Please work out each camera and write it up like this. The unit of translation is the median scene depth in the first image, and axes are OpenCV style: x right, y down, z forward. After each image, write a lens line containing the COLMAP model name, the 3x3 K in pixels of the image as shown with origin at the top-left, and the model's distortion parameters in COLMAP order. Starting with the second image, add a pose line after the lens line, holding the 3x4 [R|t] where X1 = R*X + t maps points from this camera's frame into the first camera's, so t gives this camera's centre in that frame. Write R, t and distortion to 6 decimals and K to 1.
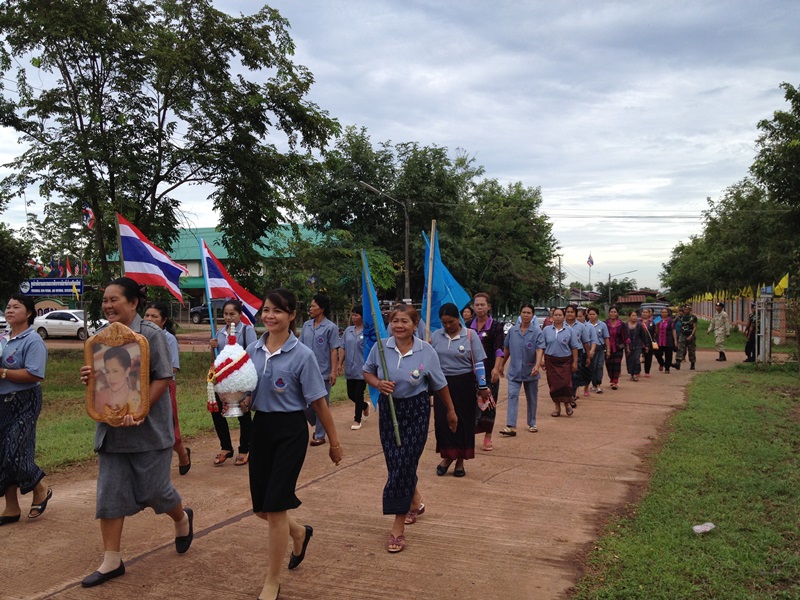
lens RADIAL K [[725.2, 0, 430.1], [0, 725.2, 303.5], [0, 0, 1]] dist [0.132801, -0.276548]
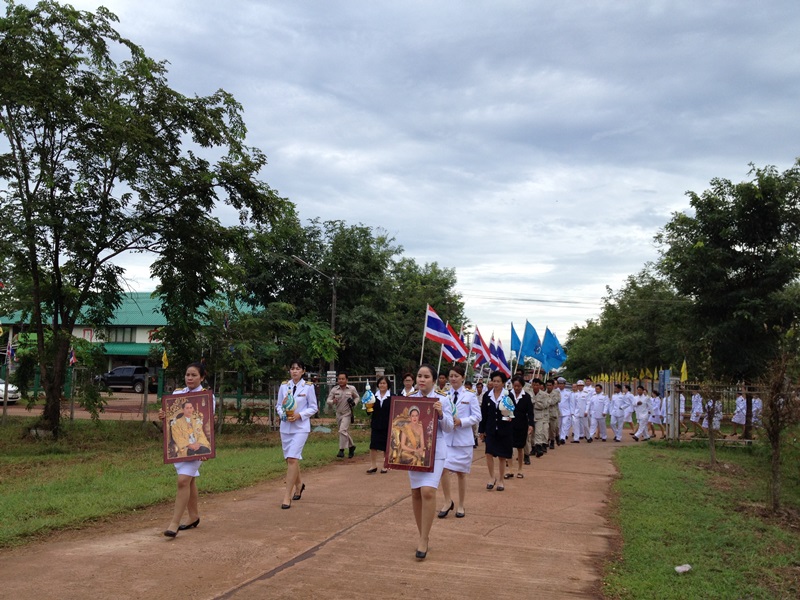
lens RADIAL K [[741.9, 0, 403.6], [0, 741.9, 298.9], [0, 0, 1]] dist [0.129180, -0.308517]
pose [[0.990994, 0.041461, 0.127327, -0.084056], [-0.027810, 0.993851, -0.107176, 0.002822], [-0.130987, 0.102670, 0.986053, -0.066354]]
